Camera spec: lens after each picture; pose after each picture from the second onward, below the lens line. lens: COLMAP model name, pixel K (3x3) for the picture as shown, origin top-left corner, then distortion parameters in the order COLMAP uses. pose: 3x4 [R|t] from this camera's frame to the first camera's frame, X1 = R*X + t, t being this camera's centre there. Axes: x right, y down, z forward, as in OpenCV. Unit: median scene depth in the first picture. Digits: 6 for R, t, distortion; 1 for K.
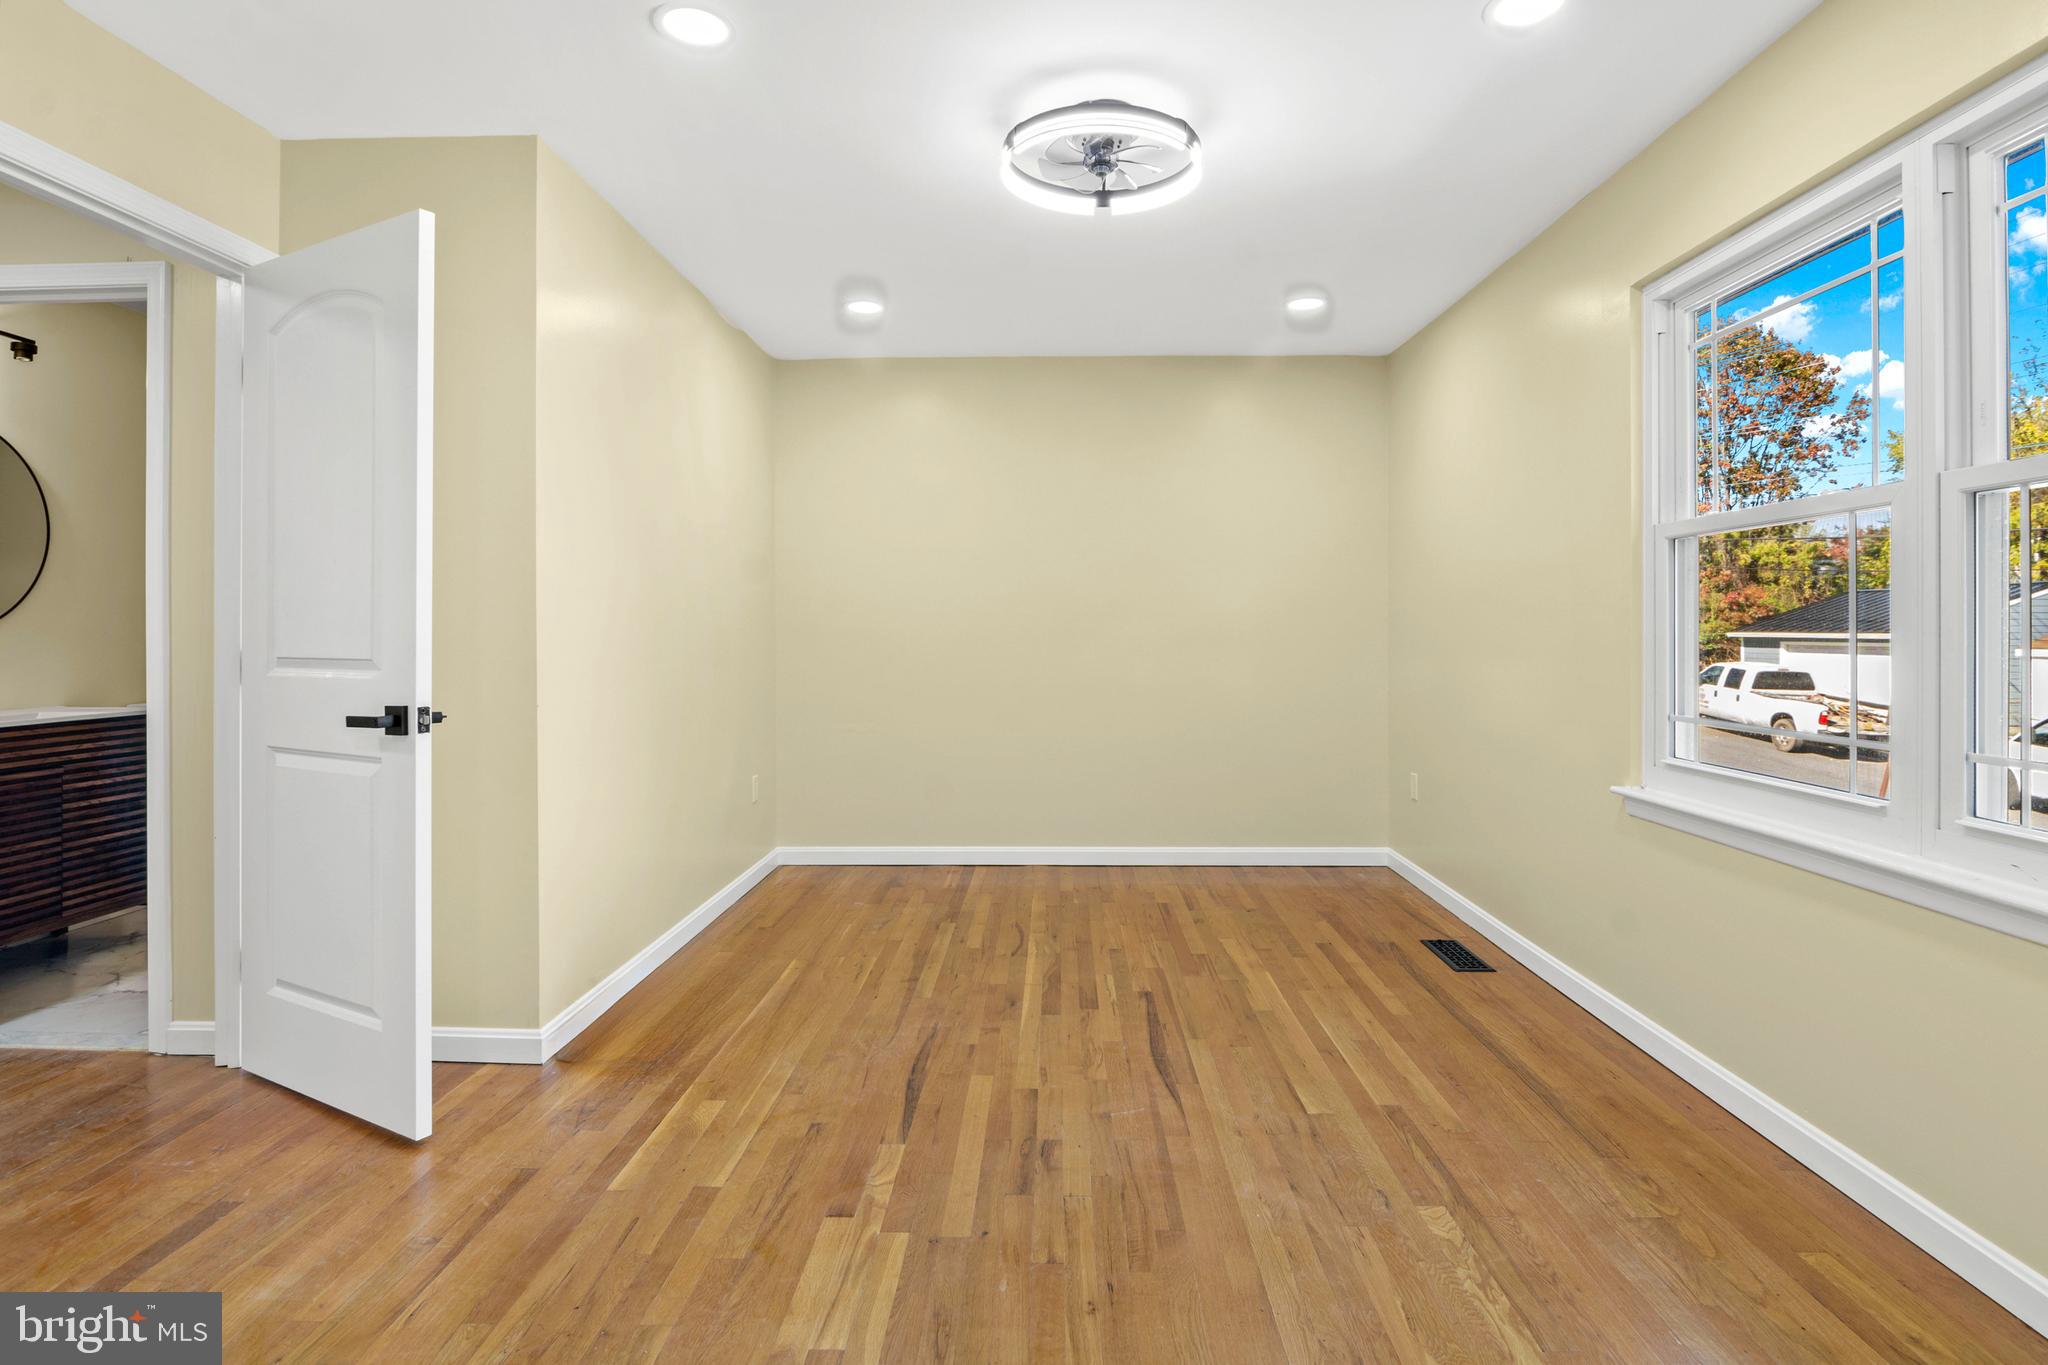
lens RADIAL K [[1003.1, 0, 1027.2], [0, 1003.1, 629.3], [0, 0, 1]] dist [-0.003582, 0.000691]
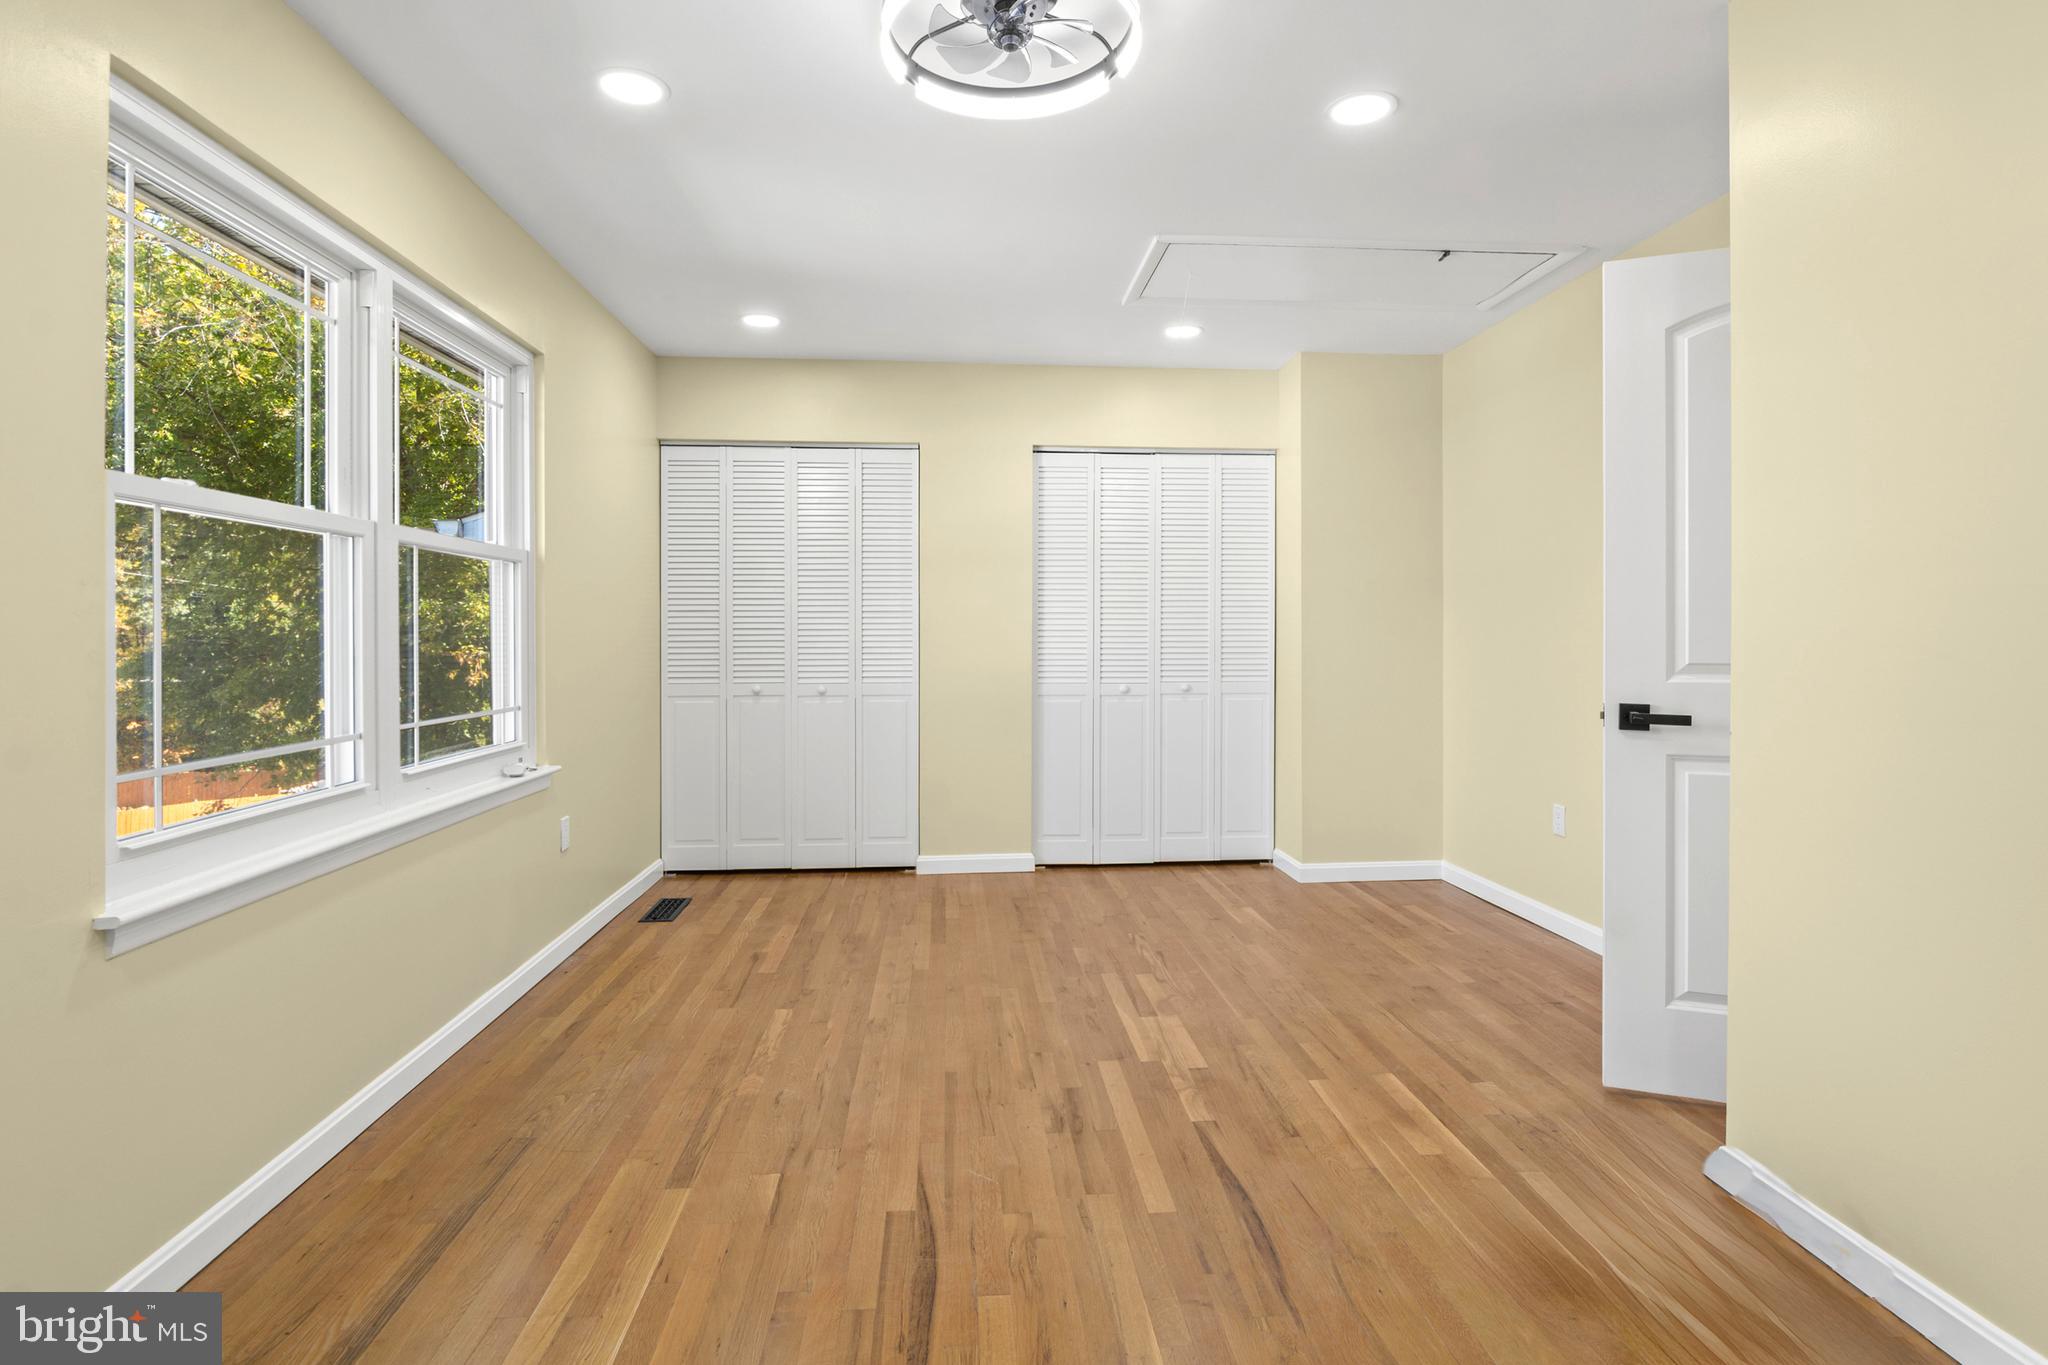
lens RADIAL K [[1003.1, 0, 1023.9], [0, 1003.1, 634.7], [0, 0, 1]] dist [-0.003582, 0.000691]
pose [[-0.994635, 0.002729, -0.103412, 0.170826], [0.002441, 0.999993, 0.002914, -0.005713], [0.103419, 0.002646, -0.994634, 2.127258]]
